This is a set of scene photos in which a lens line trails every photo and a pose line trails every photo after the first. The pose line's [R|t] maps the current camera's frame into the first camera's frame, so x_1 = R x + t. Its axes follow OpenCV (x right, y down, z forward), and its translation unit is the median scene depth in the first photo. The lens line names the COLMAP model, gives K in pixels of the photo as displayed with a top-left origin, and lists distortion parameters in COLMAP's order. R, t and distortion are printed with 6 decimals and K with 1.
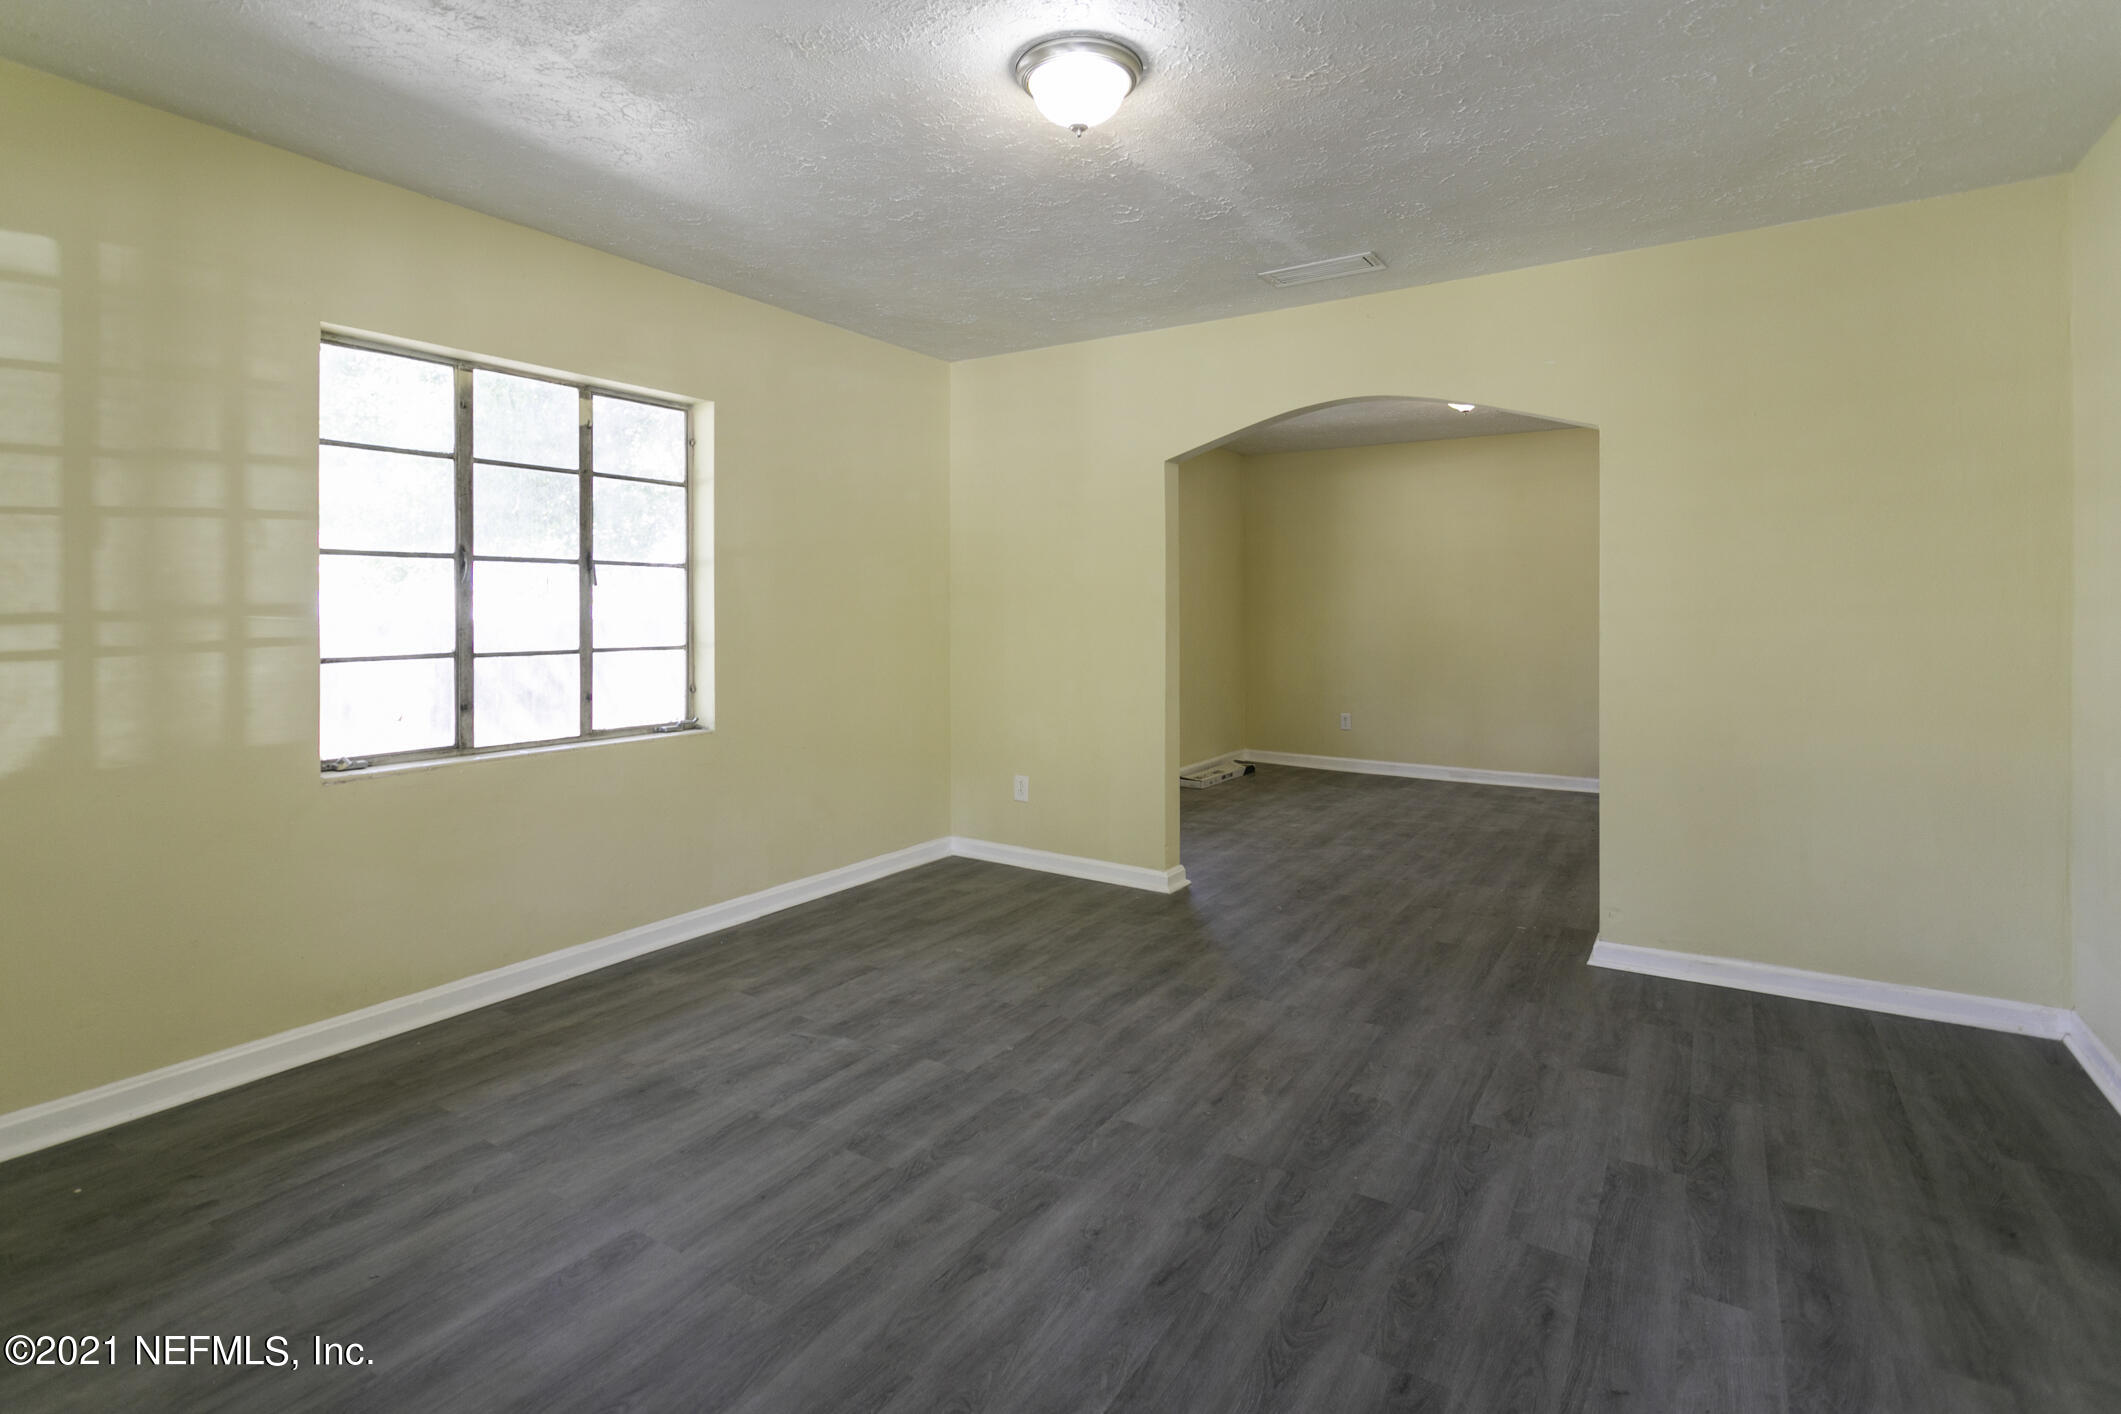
lens RADIAL K [[1026.1, 0, 1055.4], [0, 1026.1, 623.5], [0, 0, 1]] dist [0.001916, 0.000773]
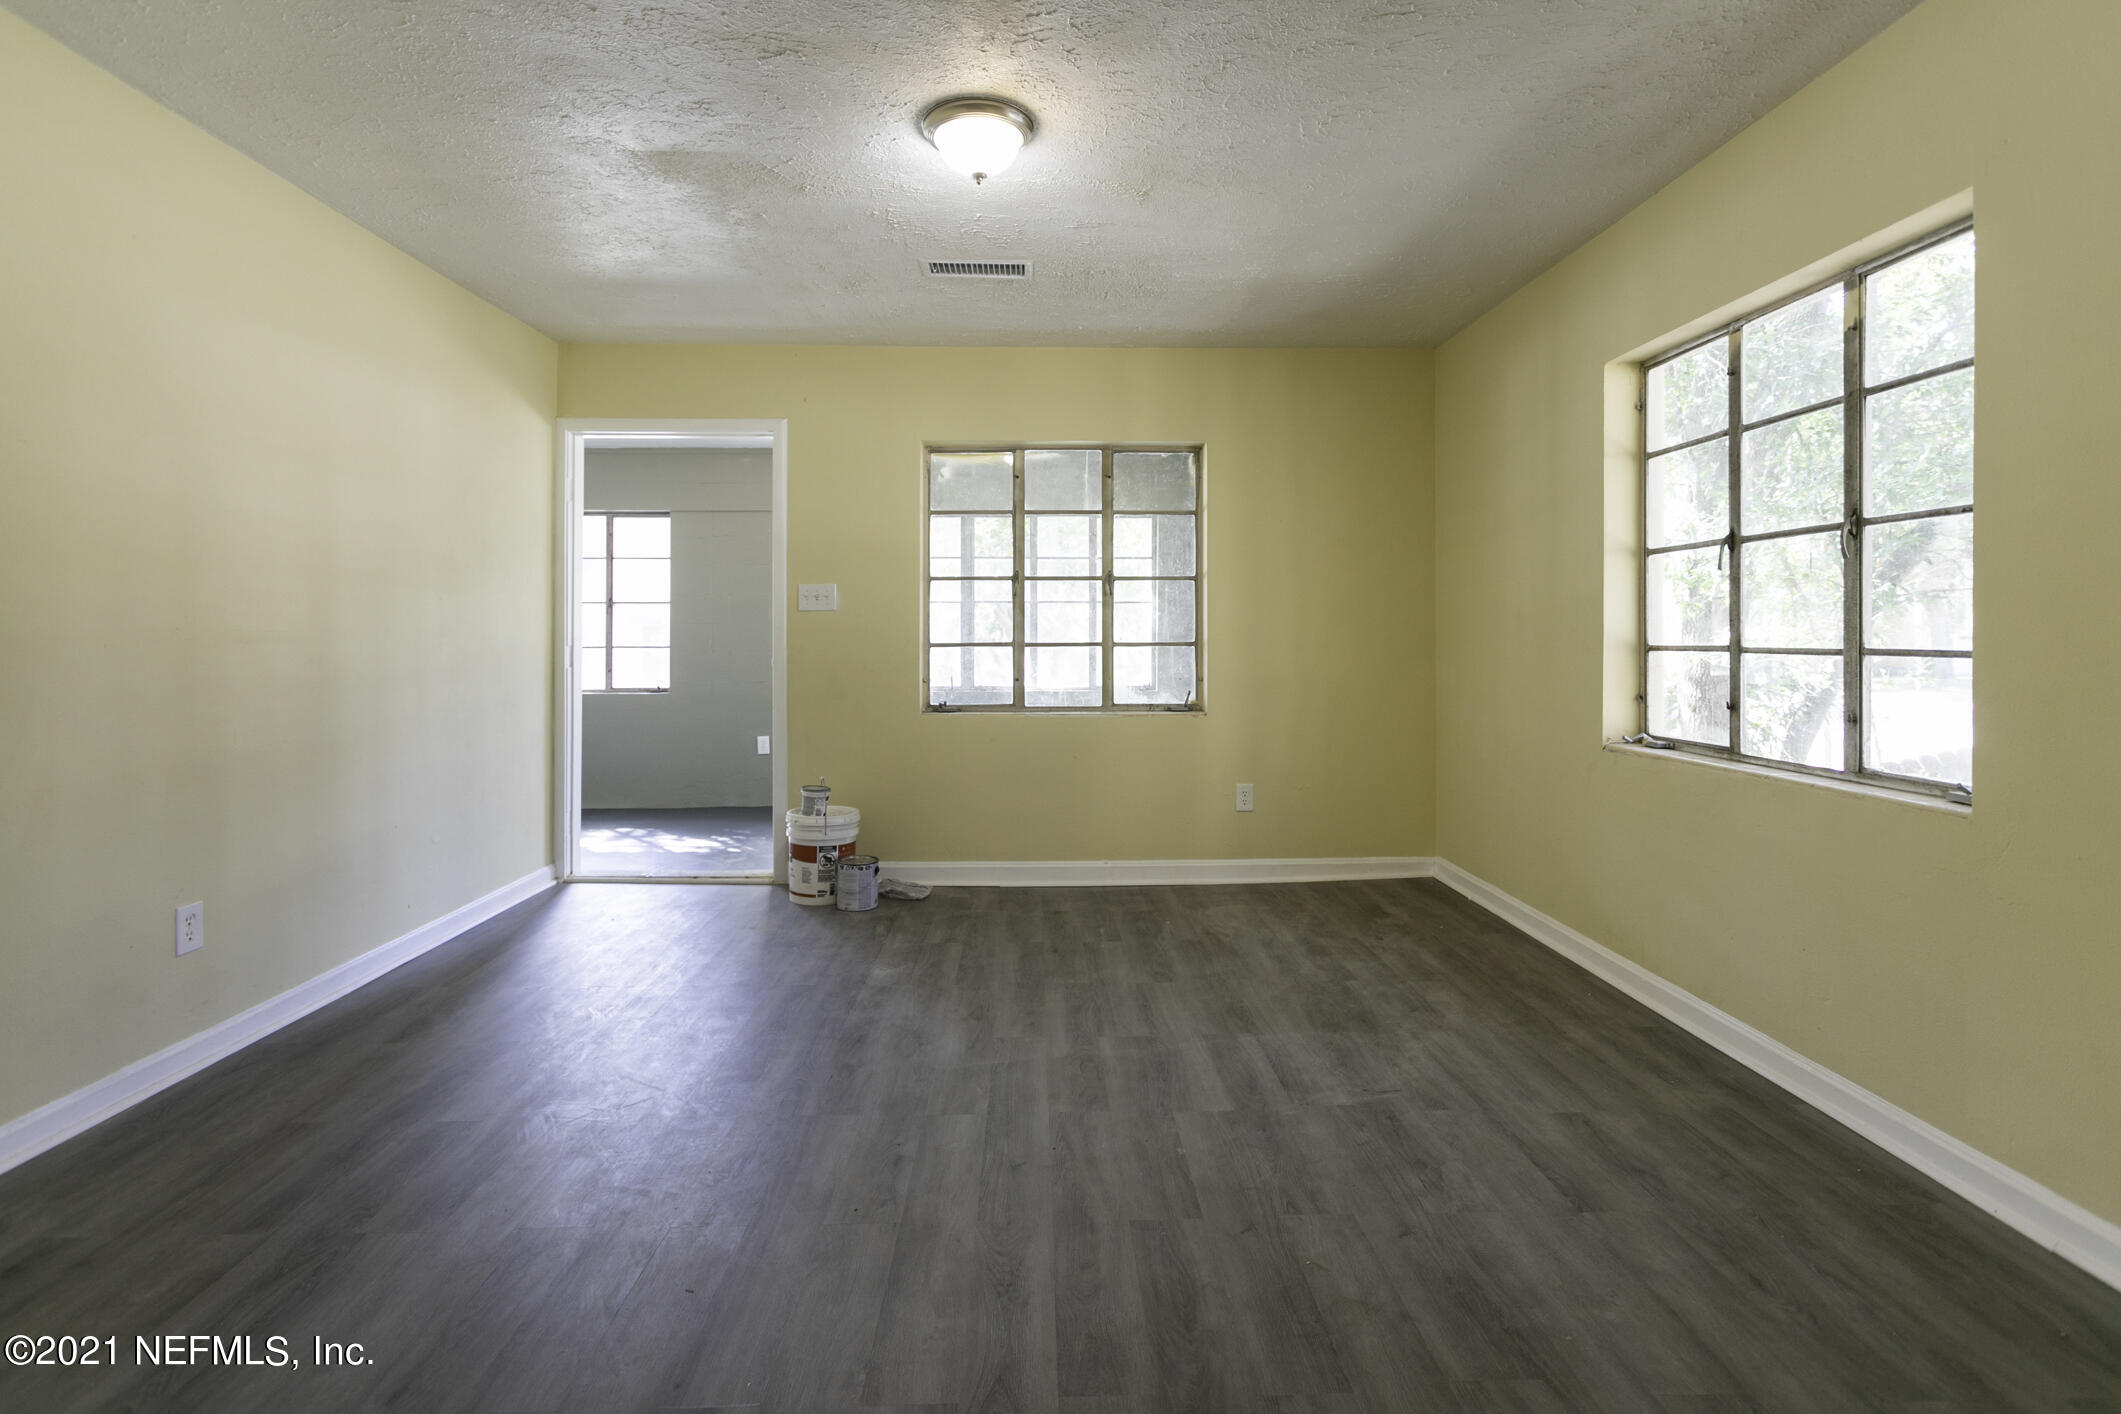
lens RADIAL K [[1026.1, 0, 1055.4], [0, 1026.1, 623.5], [0, 0, 1]] dist [0.001916, 0.000773]
pose [[-0.830642, -0.004152, -0.556791, 0.439019], [-0.005140, 0.999987, 0.000211, 0.012388], [0.556783, 0.003037, -0.830653, 1.484099]]
